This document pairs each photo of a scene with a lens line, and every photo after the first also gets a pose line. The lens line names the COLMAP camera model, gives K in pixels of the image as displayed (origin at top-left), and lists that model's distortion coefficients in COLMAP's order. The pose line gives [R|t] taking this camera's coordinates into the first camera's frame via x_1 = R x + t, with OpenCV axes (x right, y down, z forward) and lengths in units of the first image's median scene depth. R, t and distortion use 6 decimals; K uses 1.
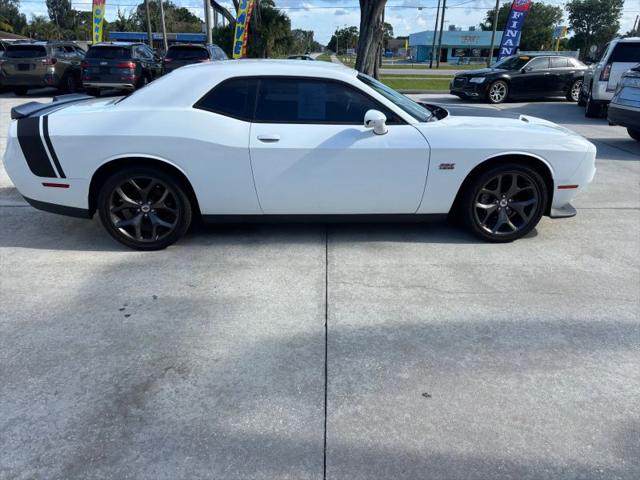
lens RADIAL K [[486.1, 0, 318.7], [0, 486.1, 237.8], [0, 0, 1]] dist [0.048910, -0.055482]
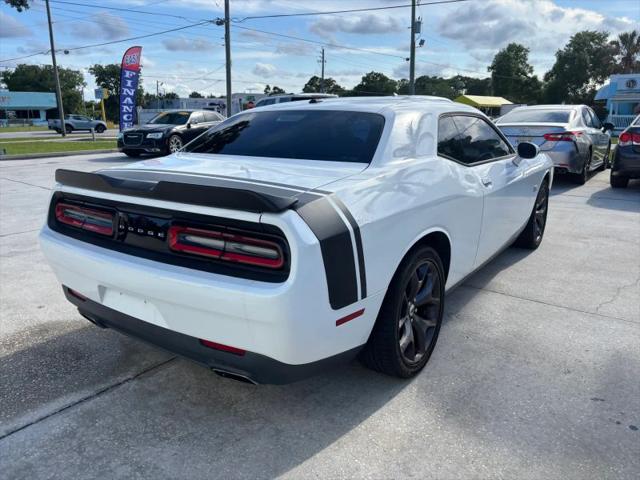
lens RADIAL K [[486.1, 0, 316.4], [0, 486.1, 240.0], [0, 0, 1]] dist [0.048910, -0.055482]
pose [[0.632080, -0.211399, 0.745510, -0.876688], [0.292003, 0.956127, 0.023548, -0.197399], [-0.717781, 0.202808, 0.666078, 0.609323]]
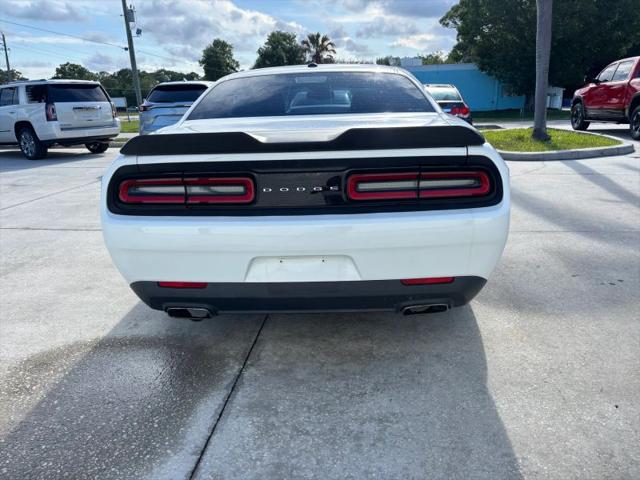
lens RADIAL K [[486.1, 0, 316.8], [0, 486.1, 238.7], [0, 0, 1]] dist [0.048910, -0.055482]
pose [[0.114355, -0.283137, 0.952237, -1.082391], [0.386376, 0.895735, 0.219937, -0.307687], [-0.915225, 0.342771, 0.211829, 0.999282]]
